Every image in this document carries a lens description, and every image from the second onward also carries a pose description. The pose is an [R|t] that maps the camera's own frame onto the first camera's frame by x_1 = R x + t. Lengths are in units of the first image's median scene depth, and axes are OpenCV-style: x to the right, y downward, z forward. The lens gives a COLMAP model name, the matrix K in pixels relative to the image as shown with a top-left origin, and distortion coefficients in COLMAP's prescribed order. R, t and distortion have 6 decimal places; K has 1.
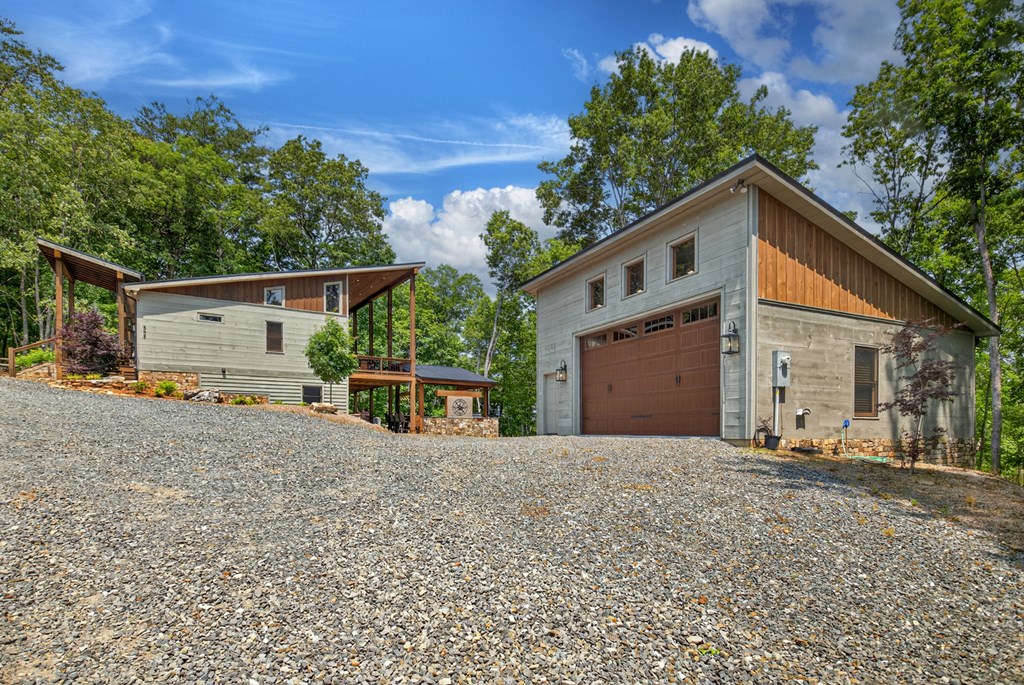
lens RADIAL K [[483.2, 0, 510.8], [0, 483.2, 470.0], [0, 0, 1]] dist [-0.000239, -0.000091]
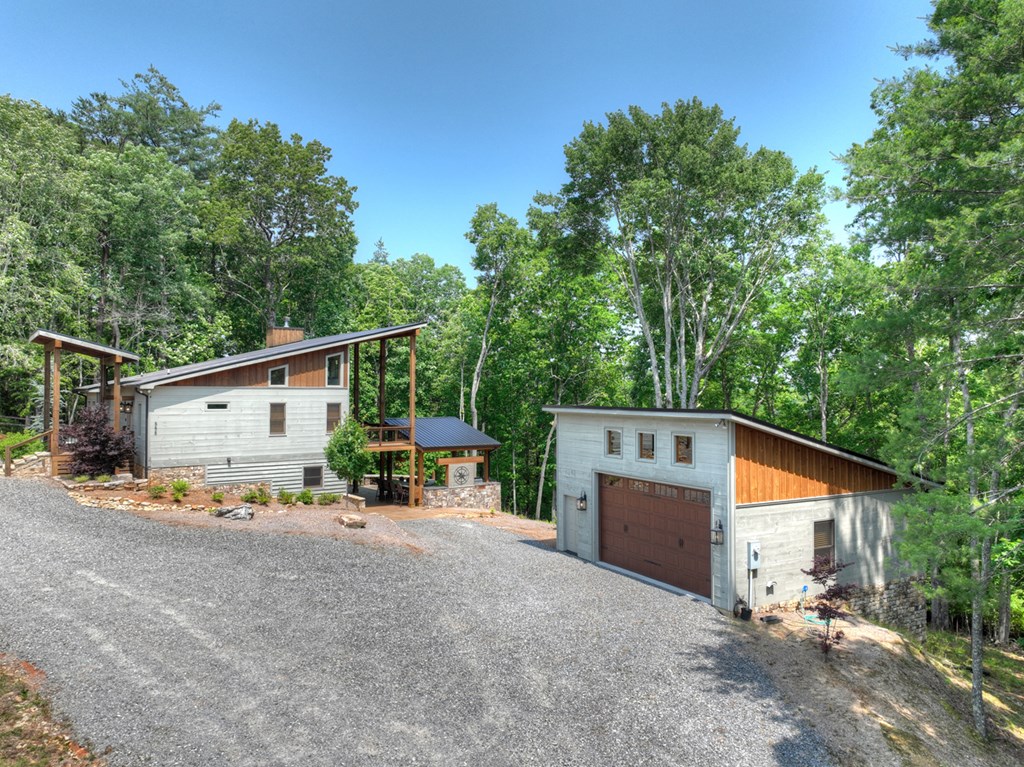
lens RADIAL K [[716.9, 0, 512.0], [0, 716.9, 383.5], [0, 0, 1]] dist [0.019012, 0.001684]
pose [[0.997290, 0.009439, 0.072958, -0.137086], [-0.005816, 0.998746, -0.049716, -0.297576], [-0.073336, 0.049157, 0.996095, -0.500989]]
